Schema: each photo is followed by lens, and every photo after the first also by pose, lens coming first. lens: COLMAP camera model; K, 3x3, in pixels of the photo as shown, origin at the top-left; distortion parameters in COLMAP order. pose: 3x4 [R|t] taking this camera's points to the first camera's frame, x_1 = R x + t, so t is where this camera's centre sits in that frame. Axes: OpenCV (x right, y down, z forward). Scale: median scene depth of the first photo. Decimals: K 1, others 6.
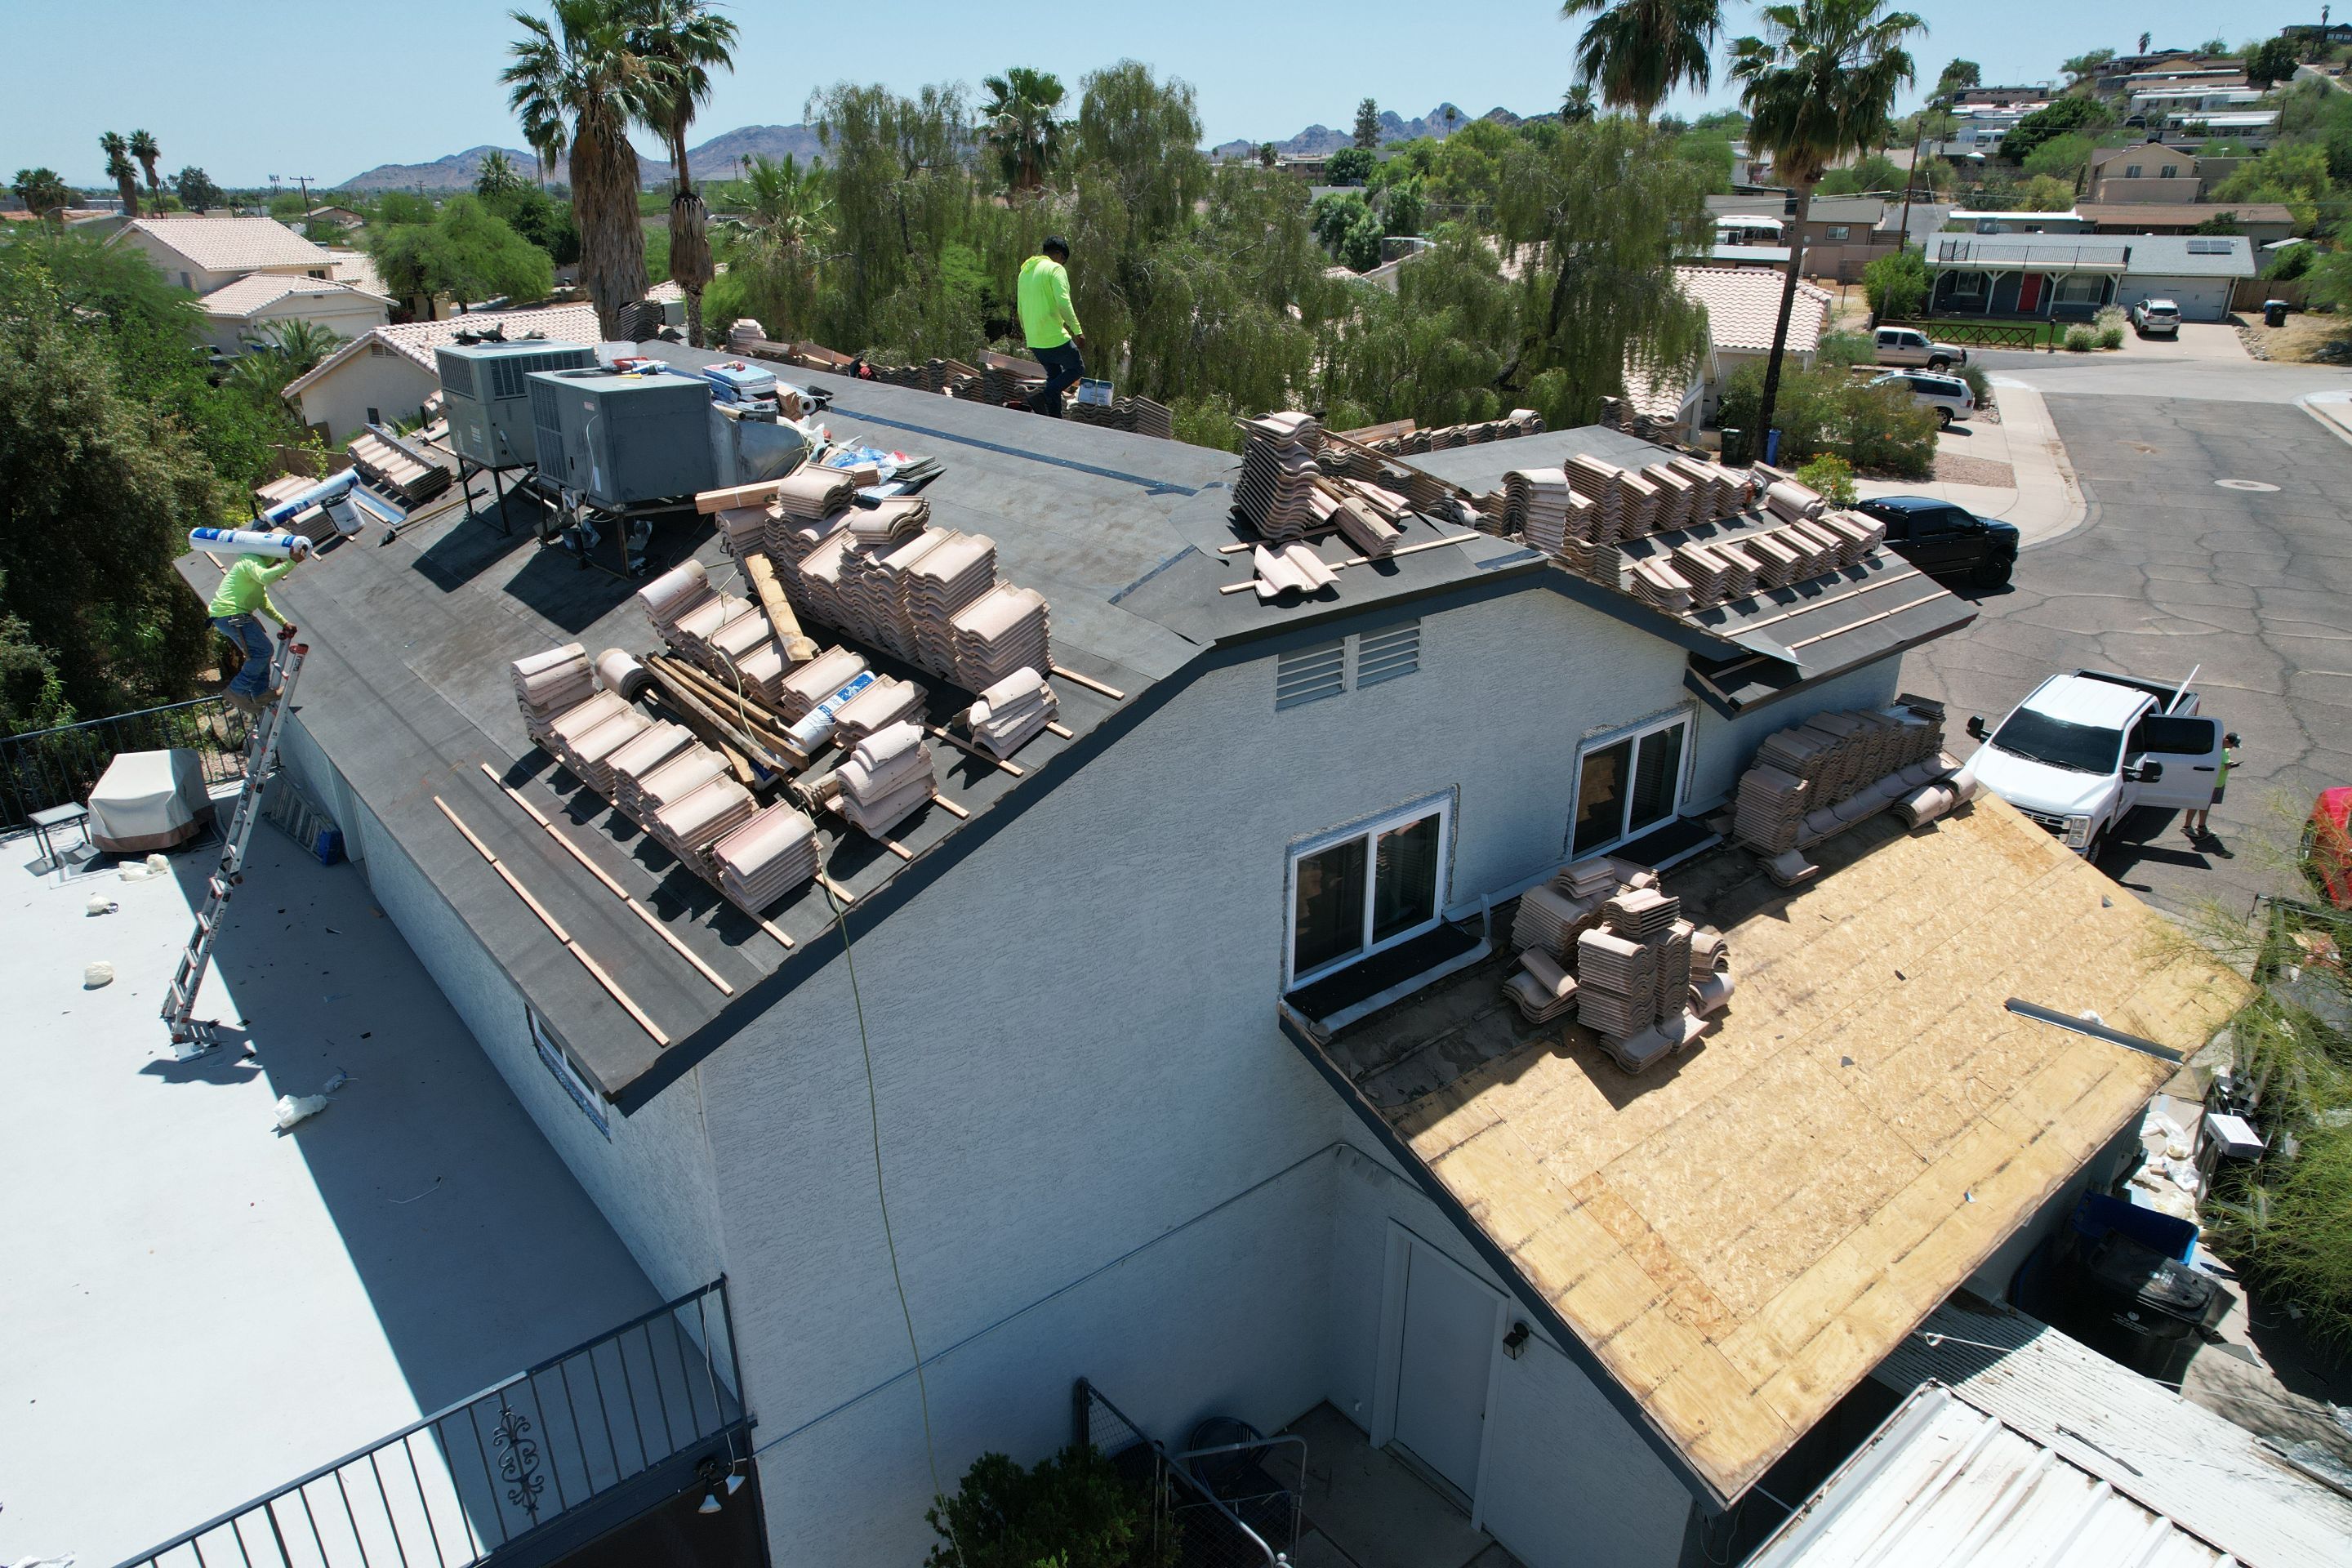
lens RADIAL K [[1494.8, 0, 1165.7], [0, 1494.8, 797.8], [0, 0, 1]] dist [-0.051995, 0.029761]
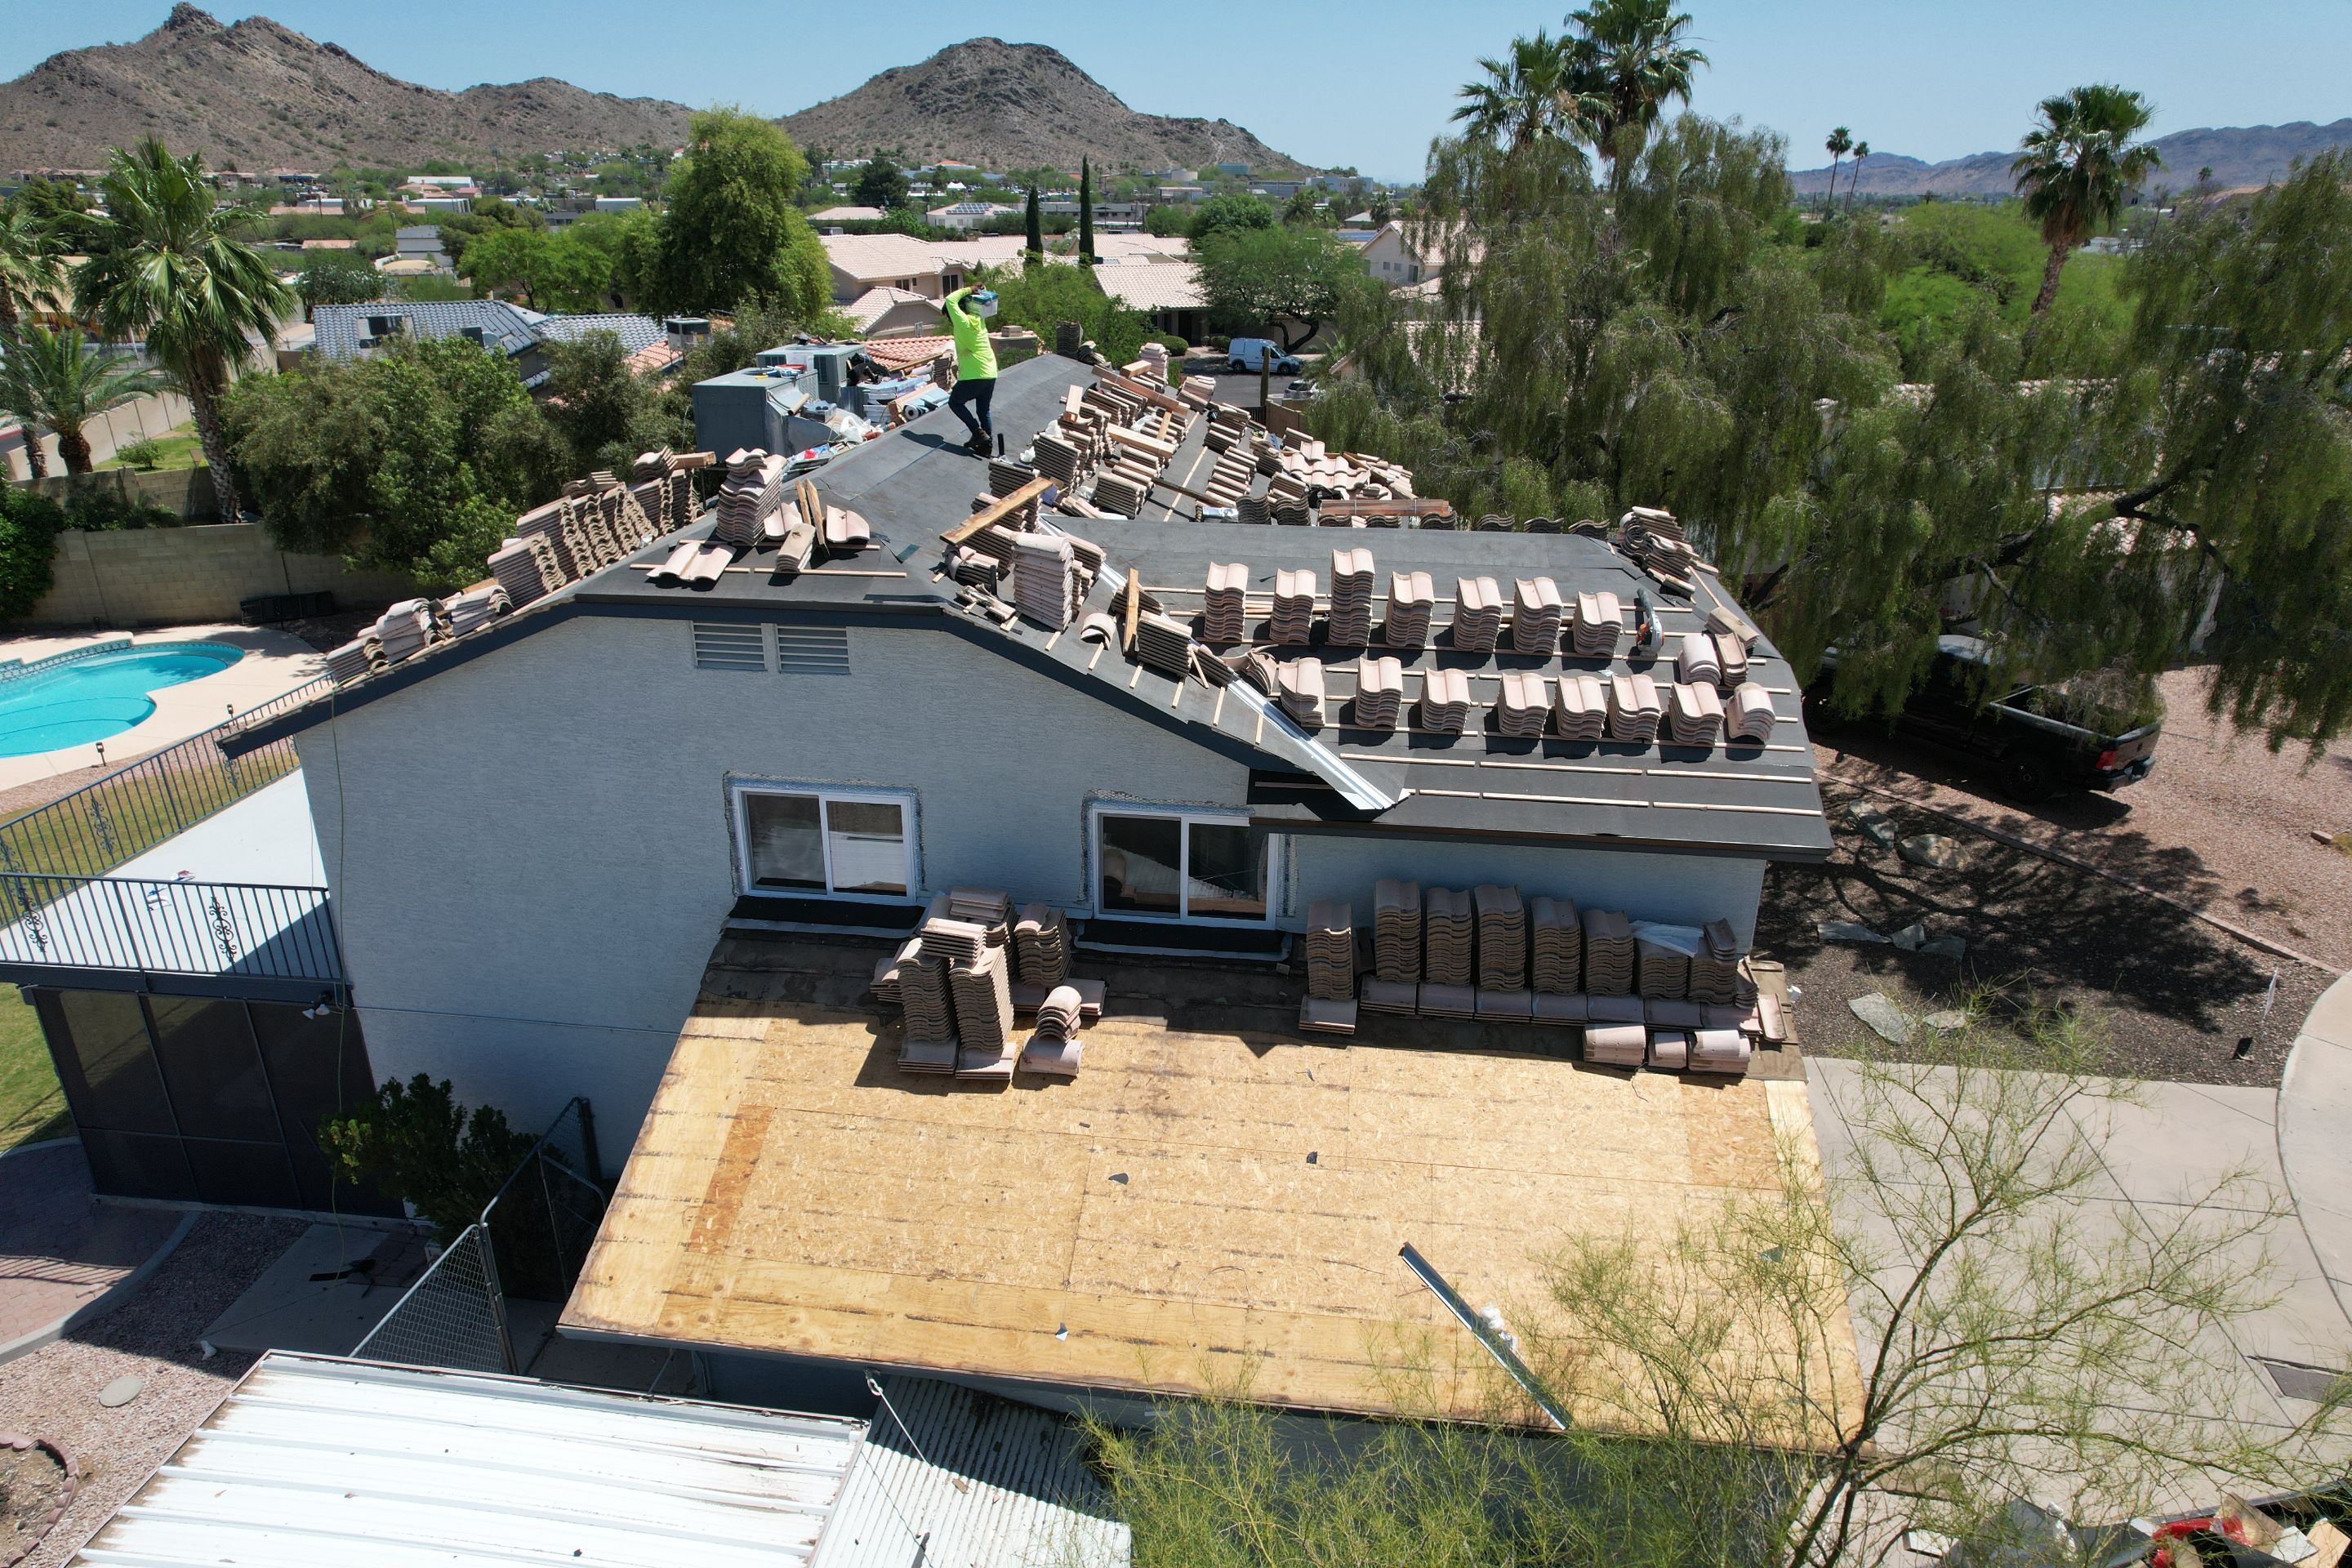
lens RADIAL K [[1494.8, 0, 1165.7], [0, 1494.8, 797.8], [0, 0, 1]] dist [-0.051995, 0.029761]
pose [[0.680774, 0.282212, -0.675946, 1.224262], [-0.284769, 0.952178, 0.110738, -0.203007], [0.674873, 0.117101, 0.728584, 0.312667]]
